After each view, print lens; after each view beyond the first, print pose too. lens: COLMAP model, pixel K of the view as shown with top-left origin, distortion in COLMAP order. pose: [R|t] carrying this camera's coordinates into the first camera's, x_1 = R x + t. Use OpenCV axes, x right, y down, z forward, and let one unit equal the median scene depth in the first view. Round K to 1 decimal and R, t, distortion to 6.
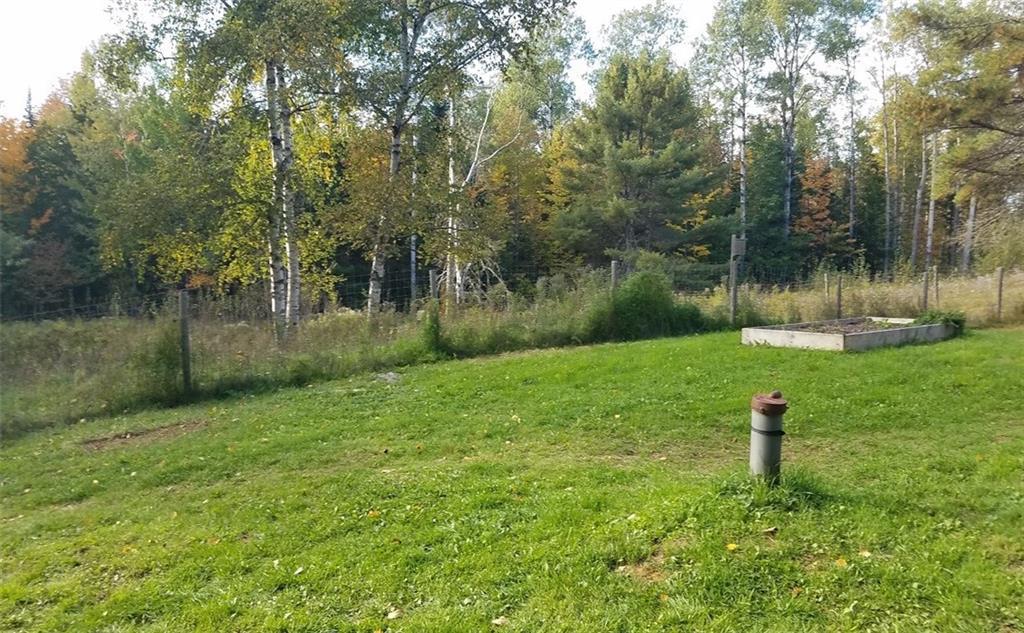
lens RADIAL K [[810.9, 0, 494.6], [0, 810.9, 348.7], [0, 0, 1]] dist [0.004848, -0.012486]
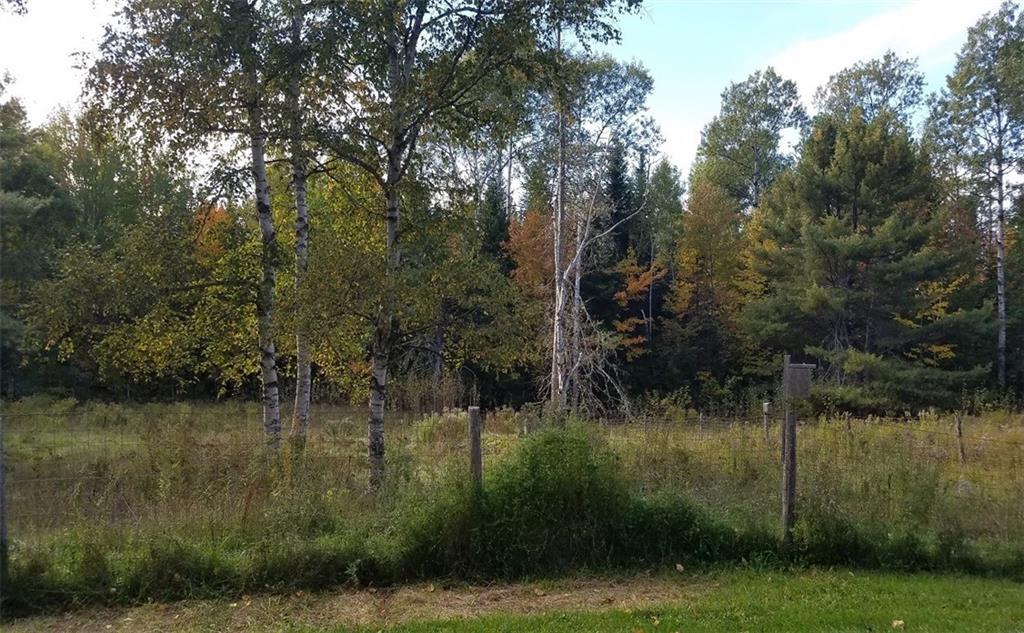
lens RADIAL K [[810.9, 0, 494.6], [0, 810.9, 348.7], [0, 0, 1]] dist [0.004848, -0.012486]
pose [[0.957573, 0.032093, -0.286399, 0.070124], [-0.062036, 0.993437, -0.096093, -0.022992], [0.281435, 0.109783, 0.953279, 0.130186]]
